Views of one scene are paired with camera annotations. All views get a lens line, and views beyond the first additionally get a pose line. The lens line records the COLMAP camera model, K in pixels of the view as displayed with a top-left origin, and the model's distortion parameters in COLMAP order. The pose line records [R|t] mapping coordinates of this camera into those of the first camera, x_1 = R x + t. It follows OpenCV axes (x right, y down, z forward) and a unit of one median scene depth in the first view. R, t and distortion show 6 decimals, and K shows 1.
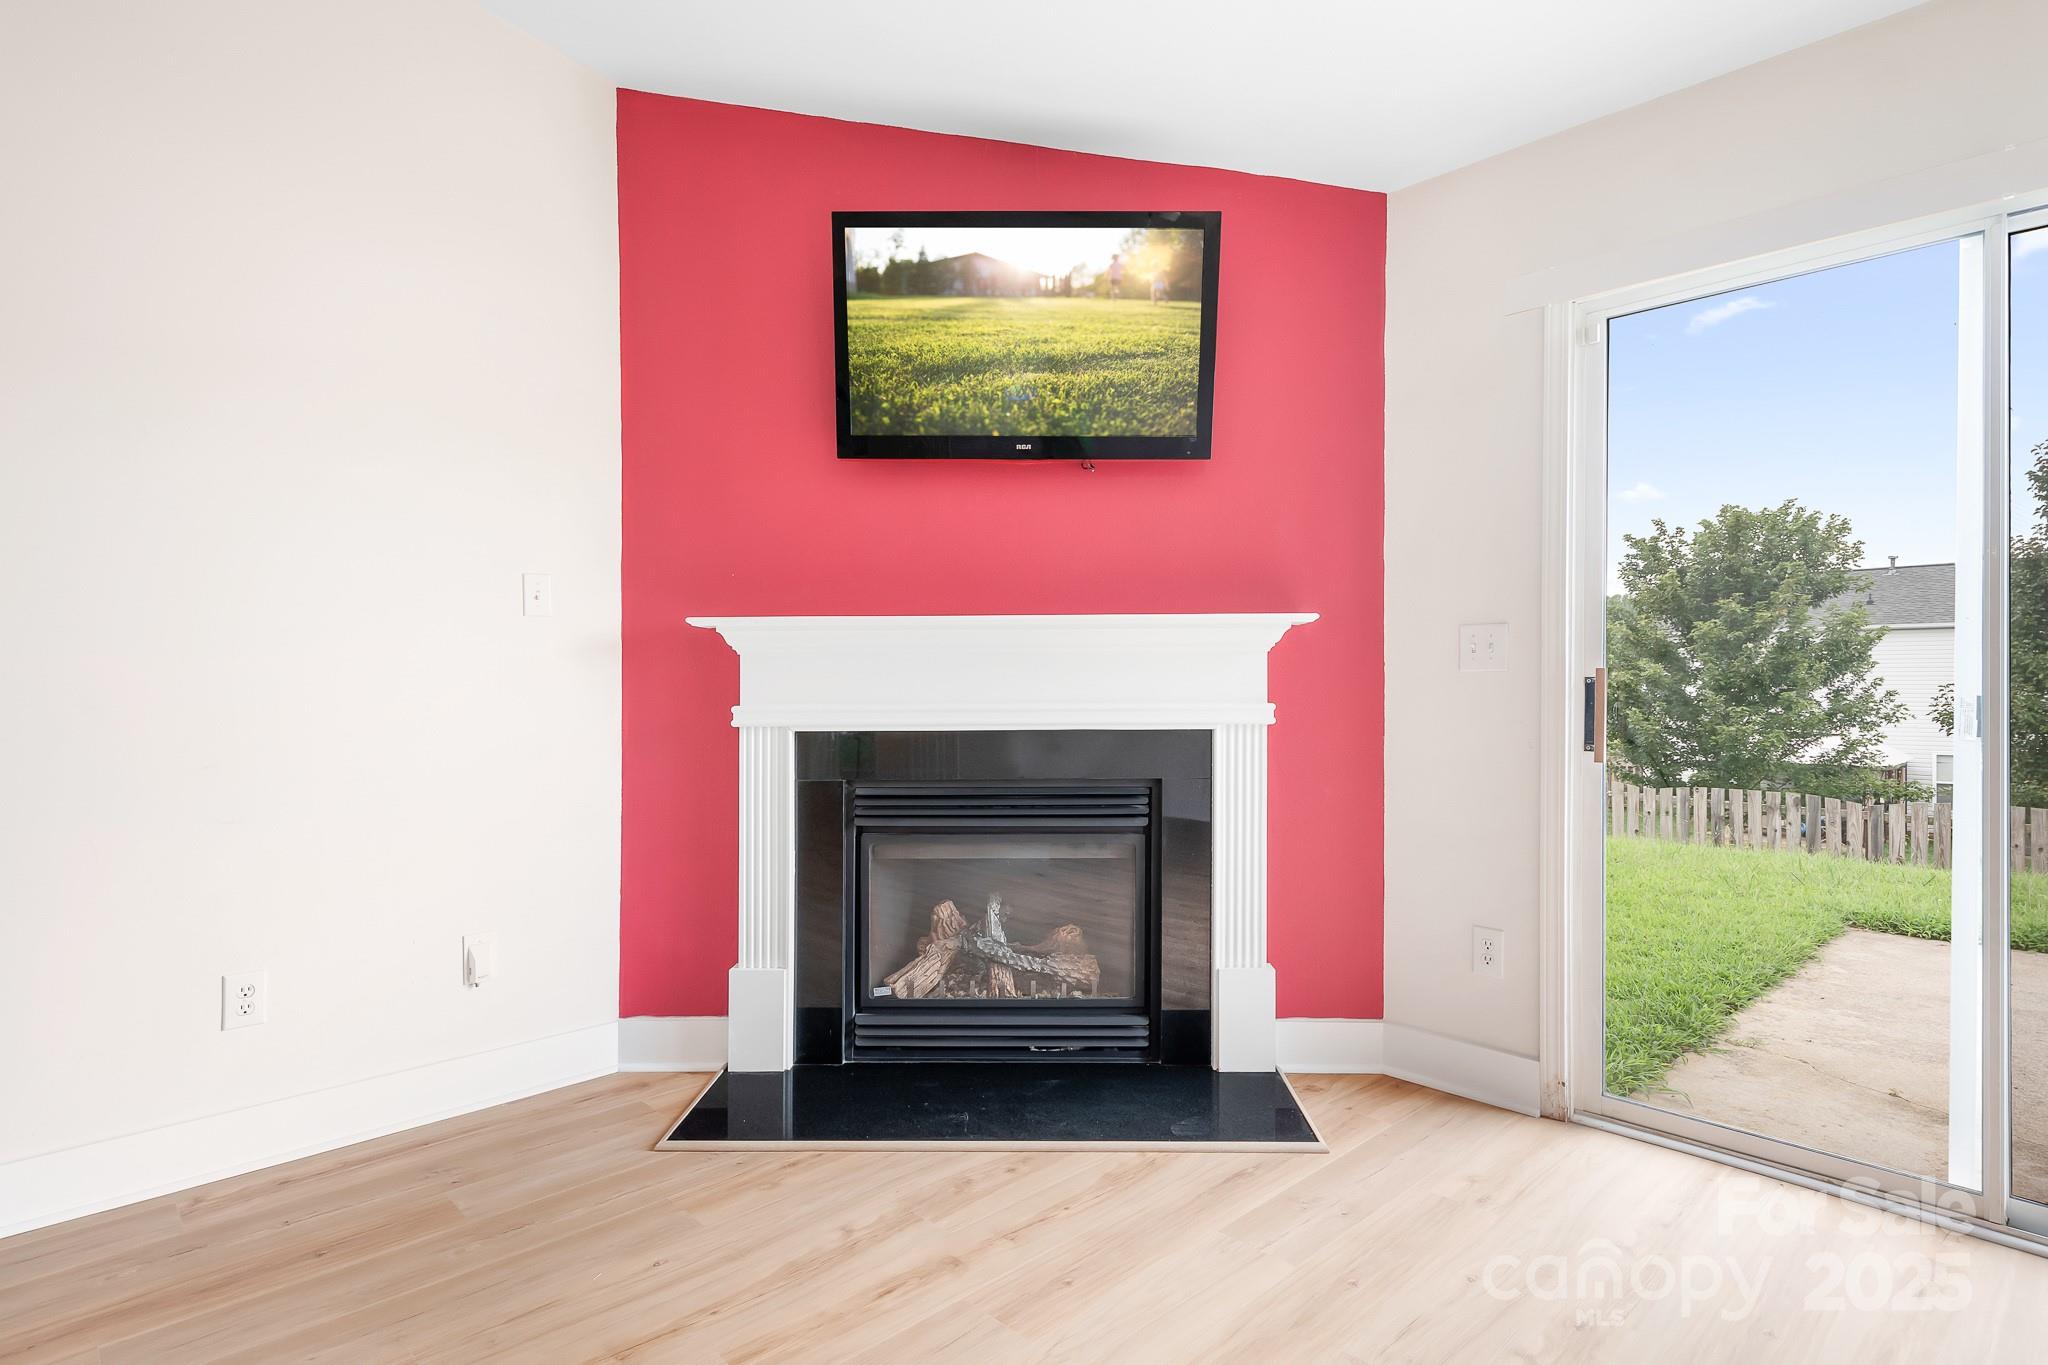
lens RADIAL K [[1043.4, 0, 1053.7], [0, 1043.4, 677.3], [0, 0, 1]] dist [0.003853, 0.000829]
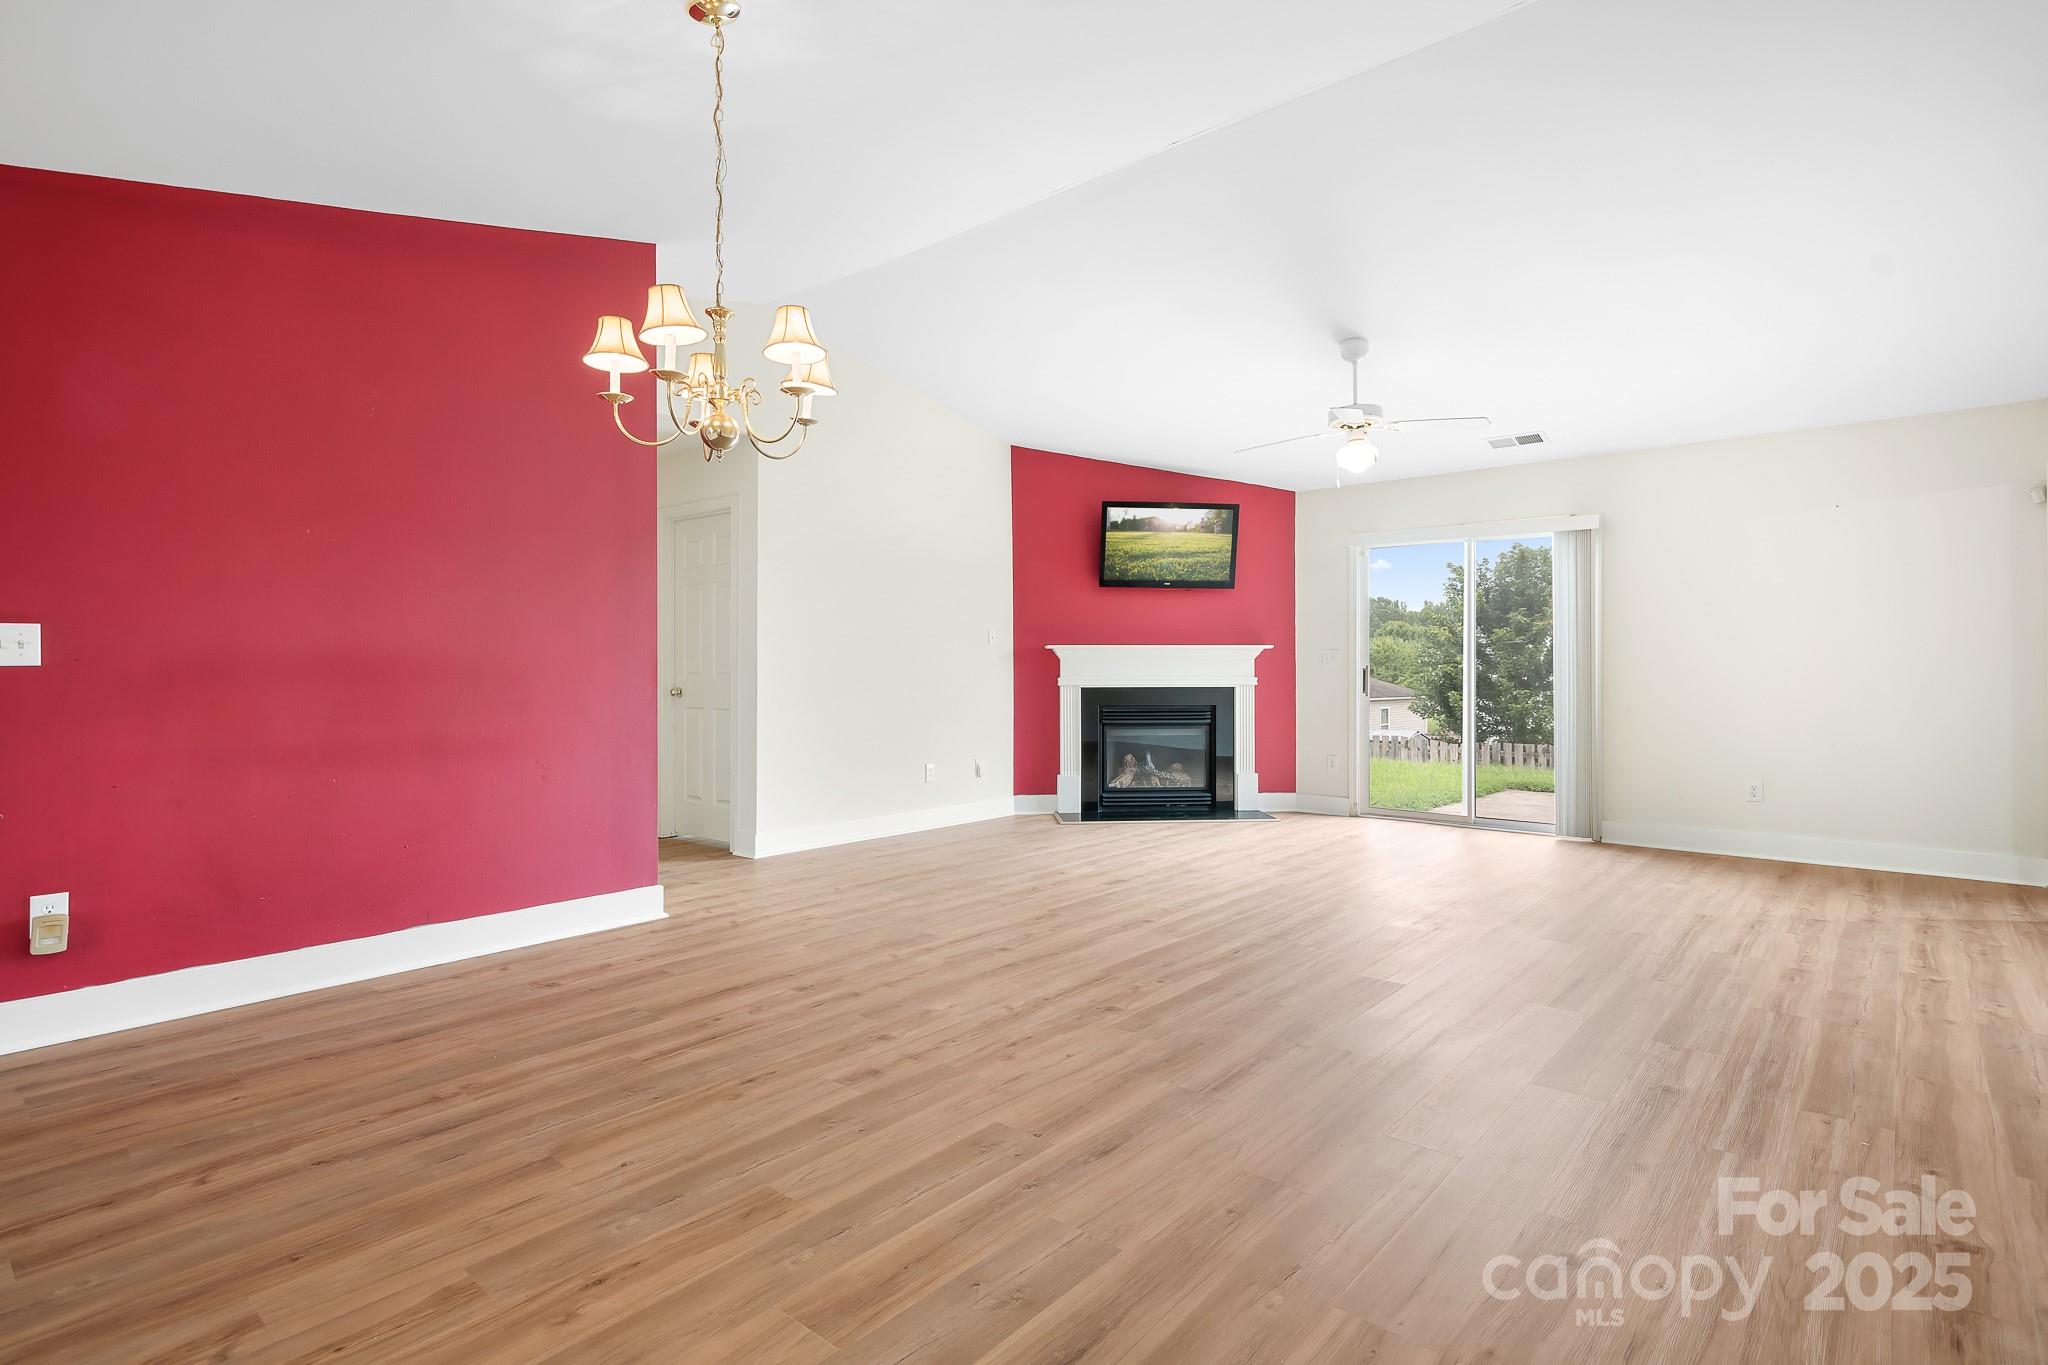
lens RADIAL K [[958.2, 0, 1026.5], [0, 958.2, 655.1], [0, 0, 1]] dist [-0.001427, 0.000255]
pose [[0.997978, 0.002288, 0.063523, -0.558710], [-0.001428, 0.999907, -0.013572, 0.001425], [-0.063548, 0.013454, 0.997888, -1.493016]]
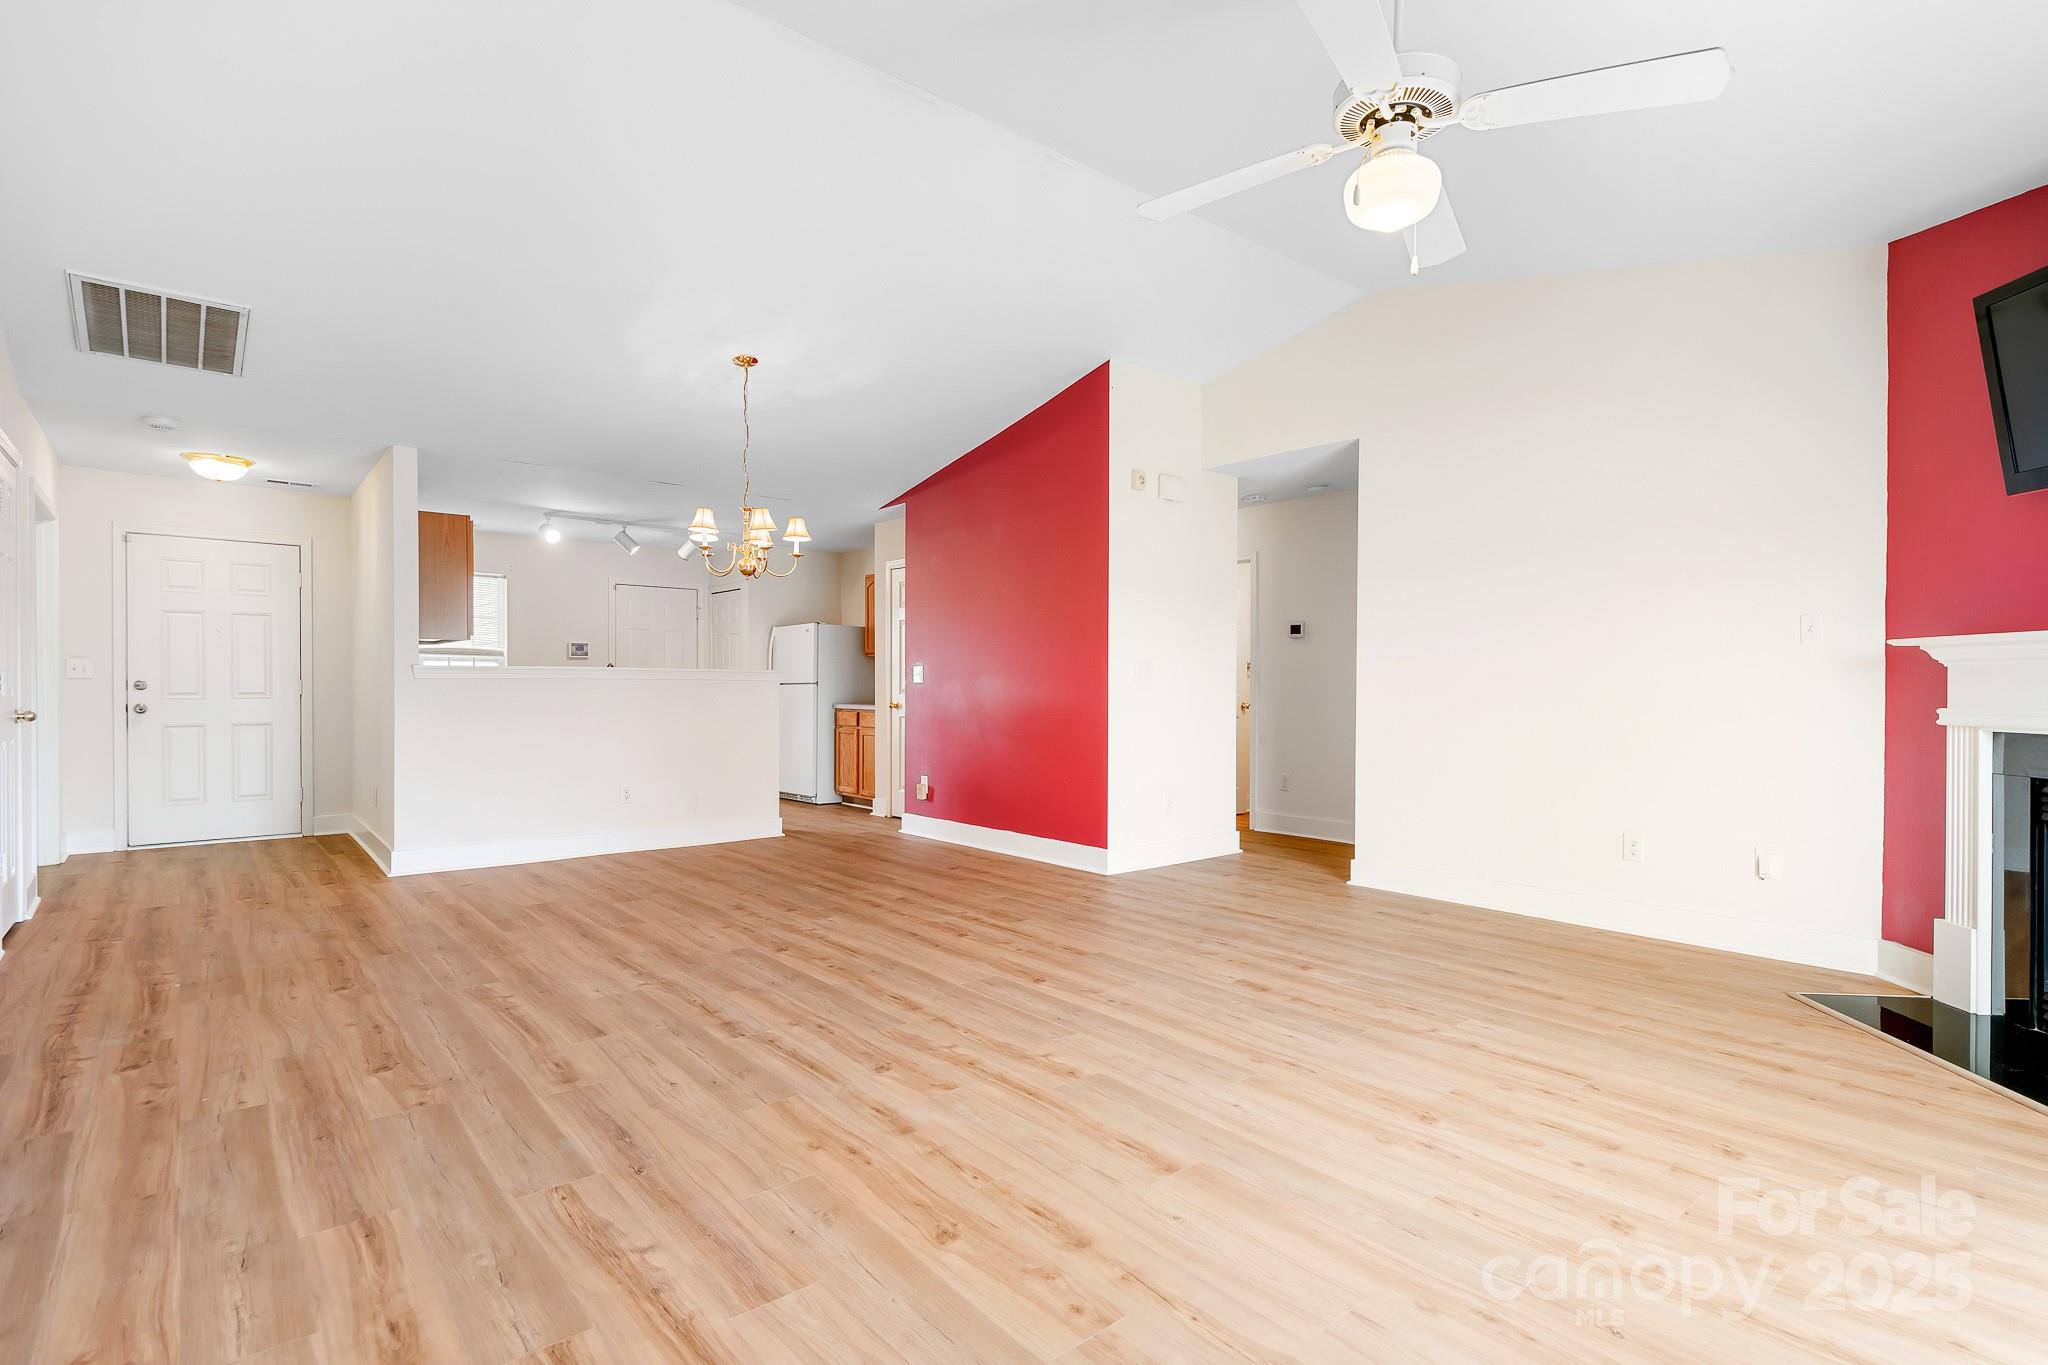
lens RADIAL K [[1002.3, 0, 1031.3], [0, 1002.3, 696.9], [0, 0, 1]] dist [0.000037, -0.000780]
pose [[-0.061698, 0.015865, -0.997969, 0.971584], [-0.005530, 0.999853, 0.016237, 0.000515], [0.998080, 0.006520, -0.061602, -0.007155]]
